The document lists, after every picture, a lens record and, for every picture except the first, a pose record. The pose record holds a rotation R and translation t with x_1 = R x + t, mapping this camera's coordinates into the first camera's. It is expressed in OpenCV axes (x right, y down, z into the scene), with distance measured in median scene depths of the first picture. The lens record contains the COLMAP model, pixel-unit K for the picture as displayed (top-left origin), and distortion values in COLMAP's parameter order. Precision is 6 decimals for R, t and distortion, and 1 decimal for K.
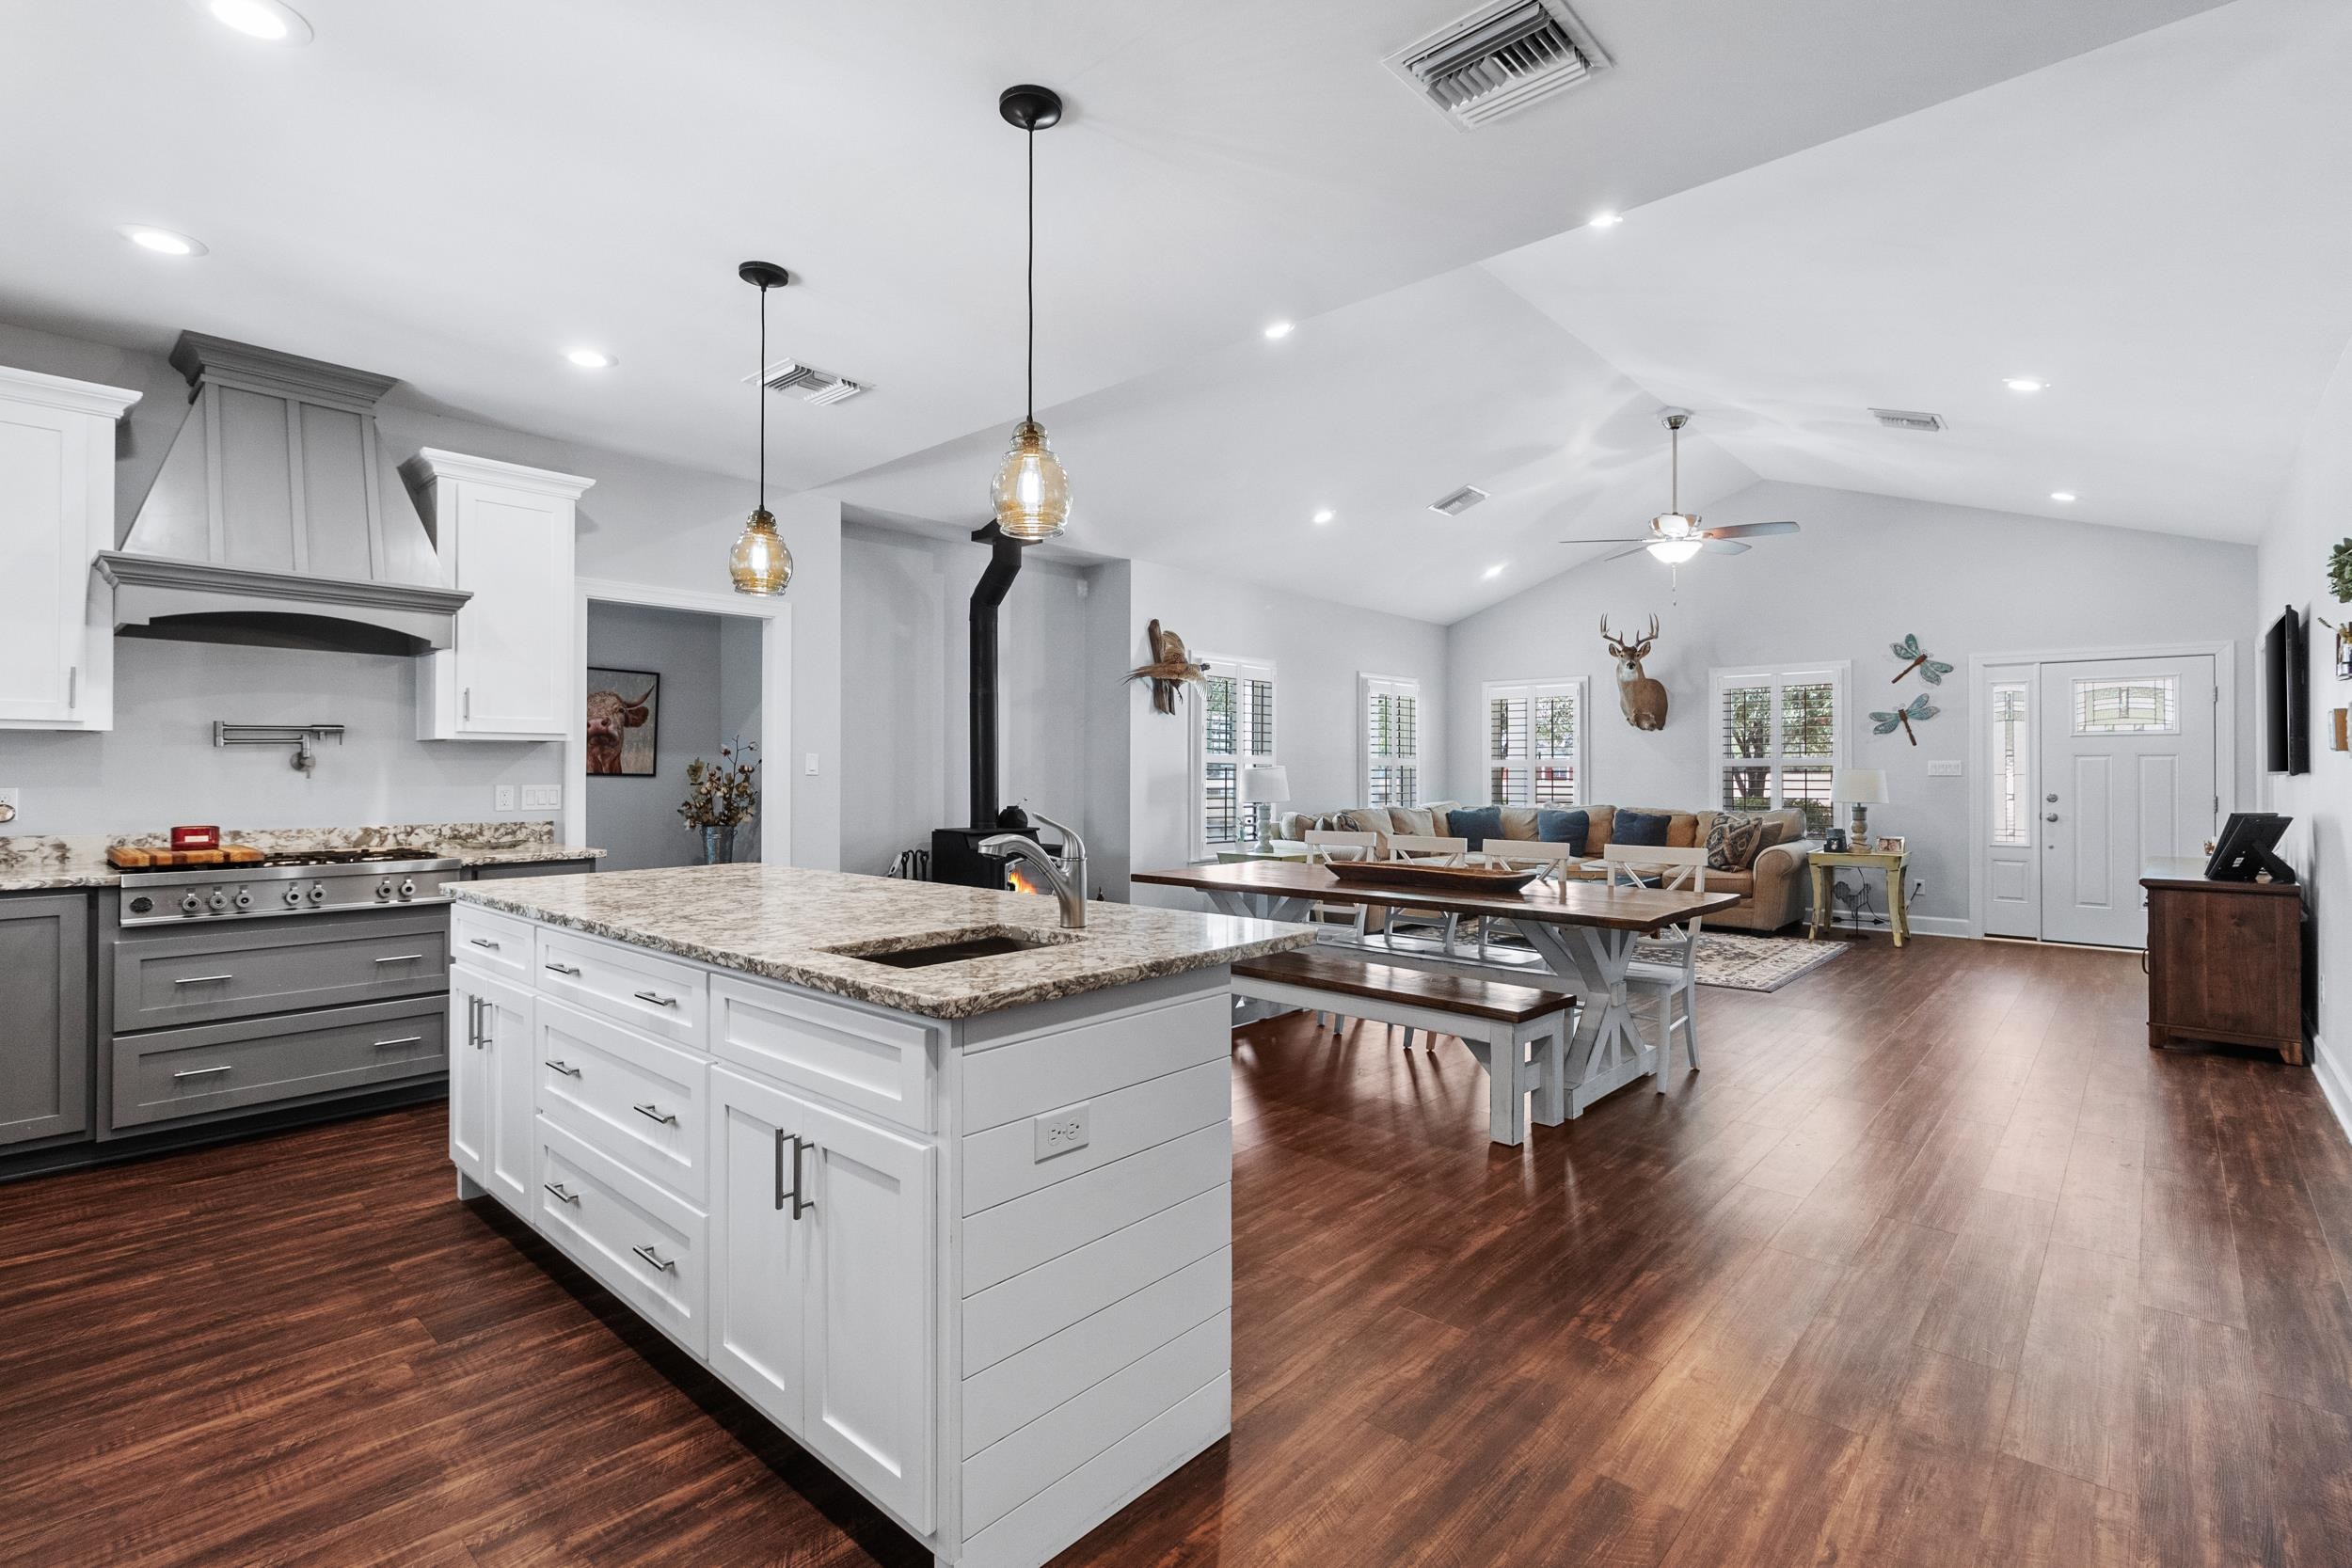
lens RADIAL K [[1089.5, 0, 1168.5], [0, 1089.5, 770.2], [0, 0, 1]] dist [-0.003247, 0.000034]
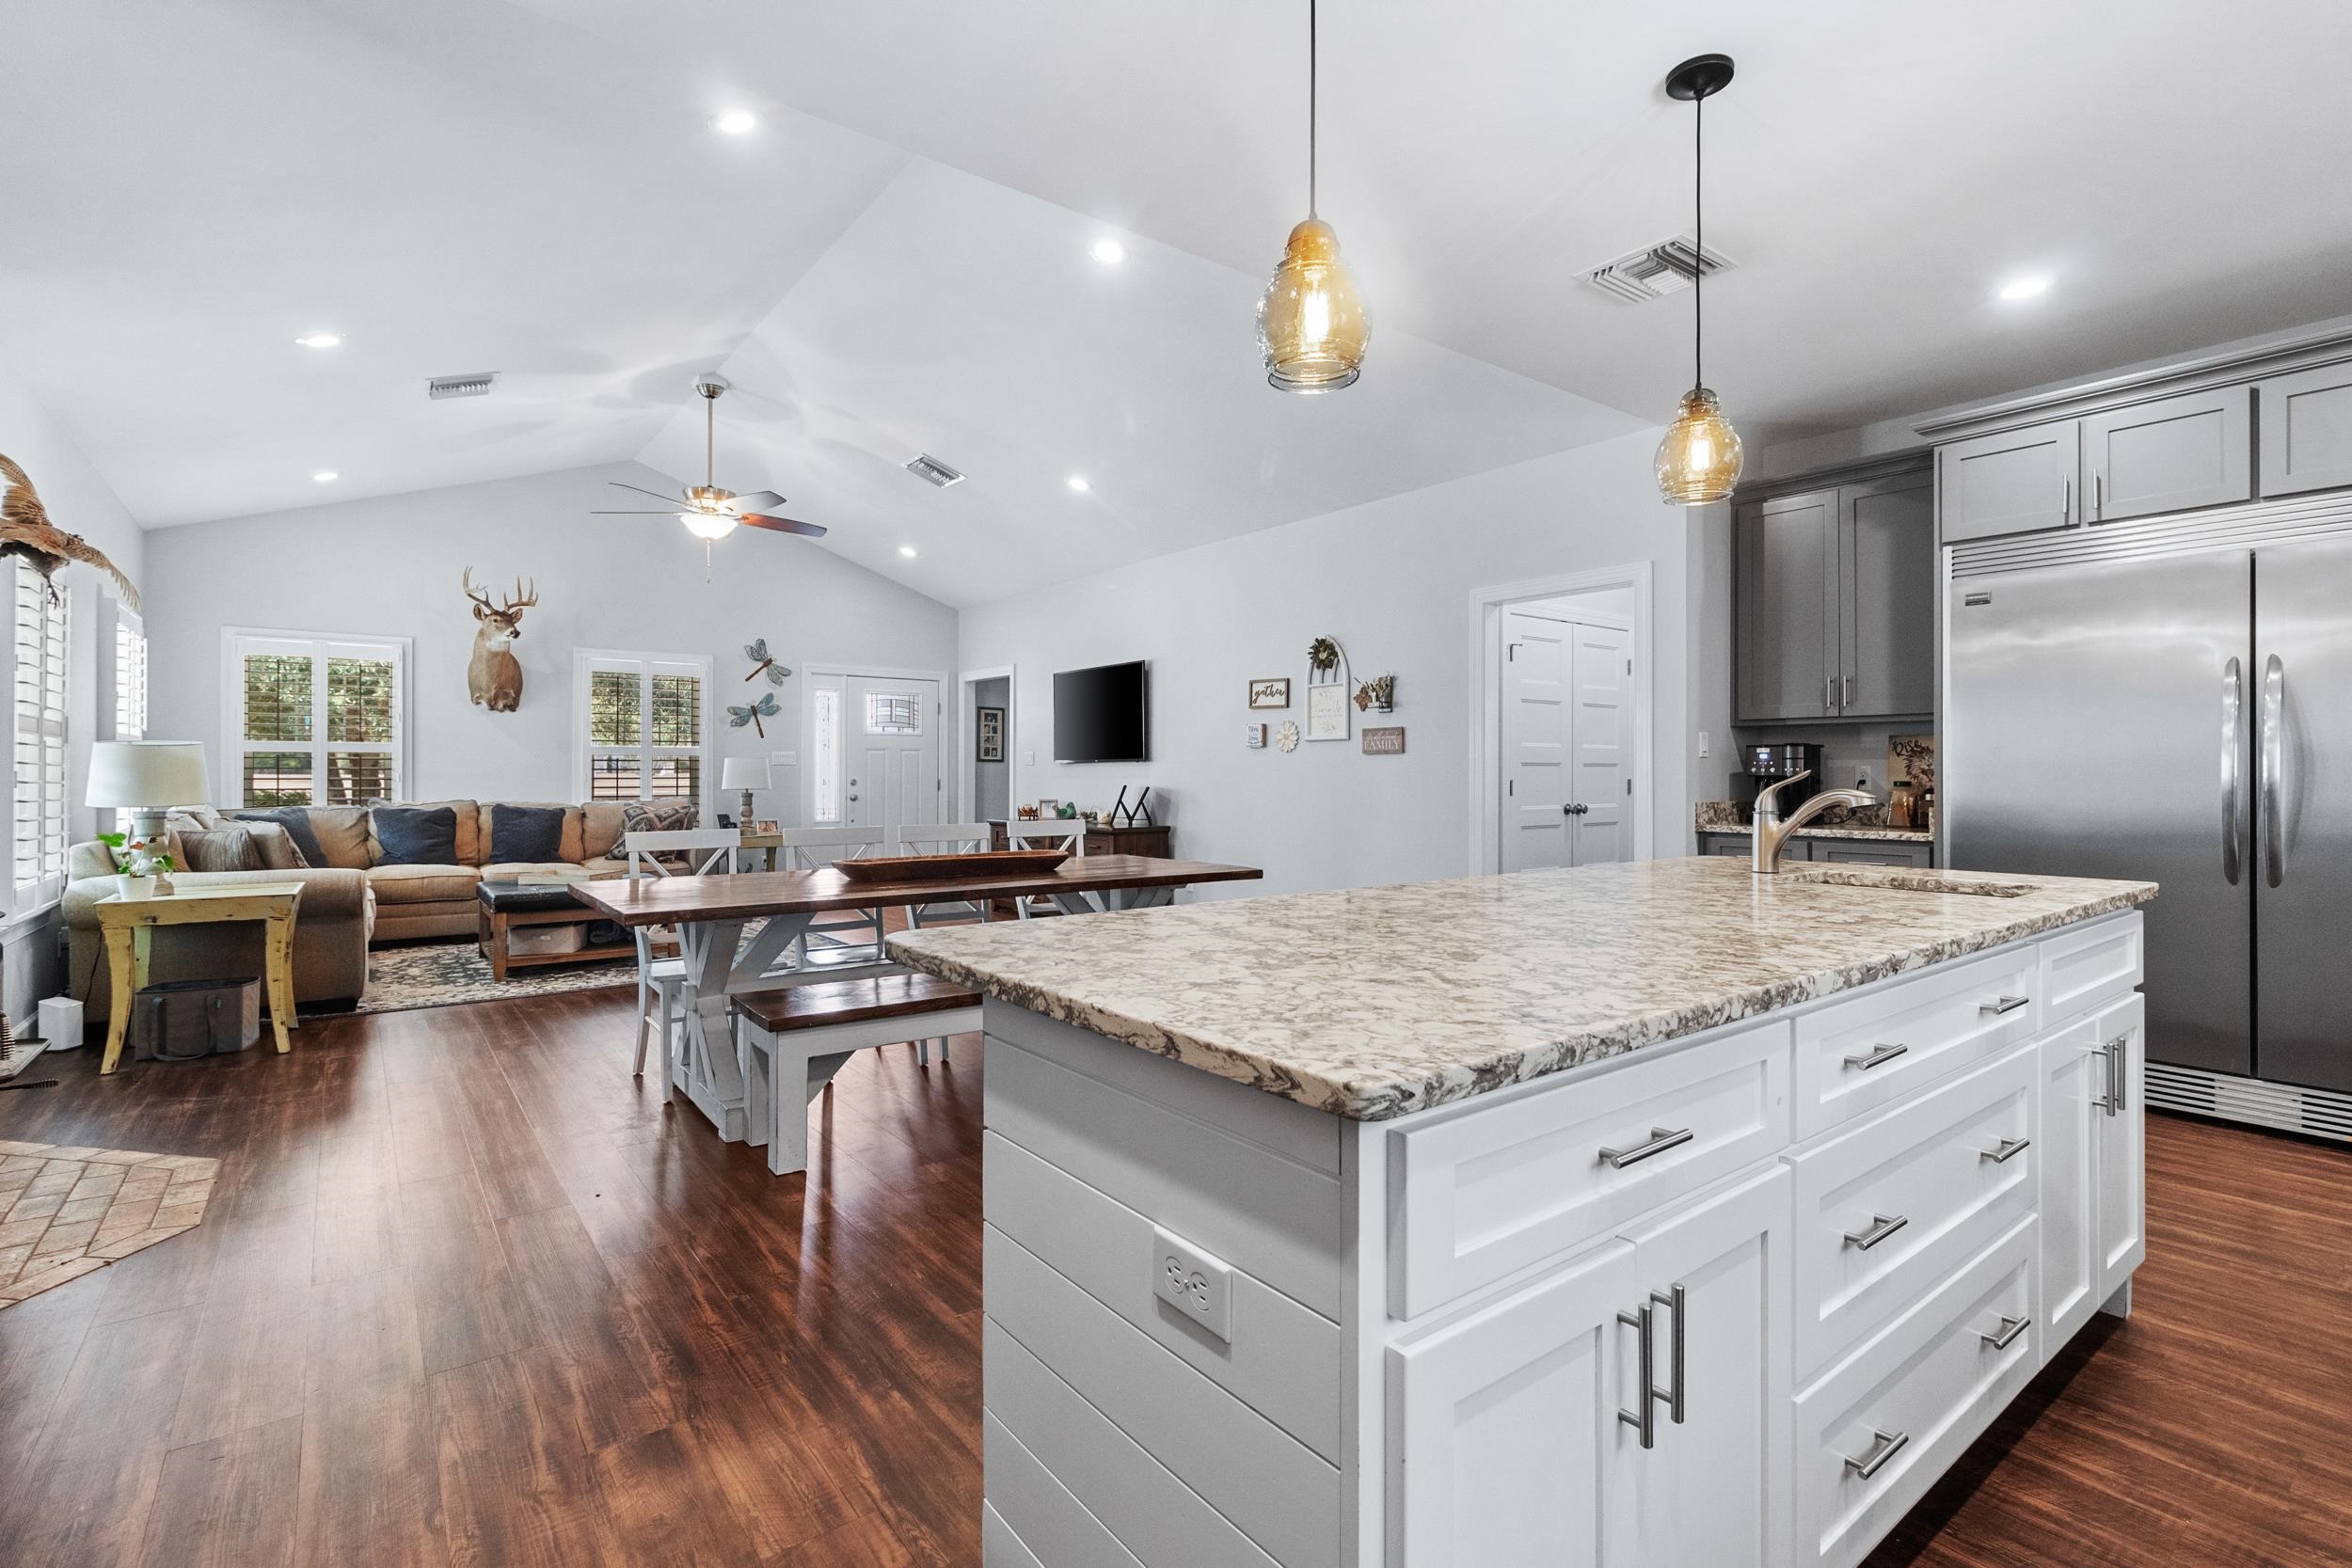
lens RADIAL K [[1089.5, 0, 1170.5], [0, 1089.5, 780.5], [0, 0, 1]] dist [-0.003247, 0.000034]
pose [[0.187176, -0.007221, 0.982300, -0.354619], [-0.002917, 0.999964, 0.007906, 0.011502], [-0.982322, -0.004345, 0.187148, 0.378778]]
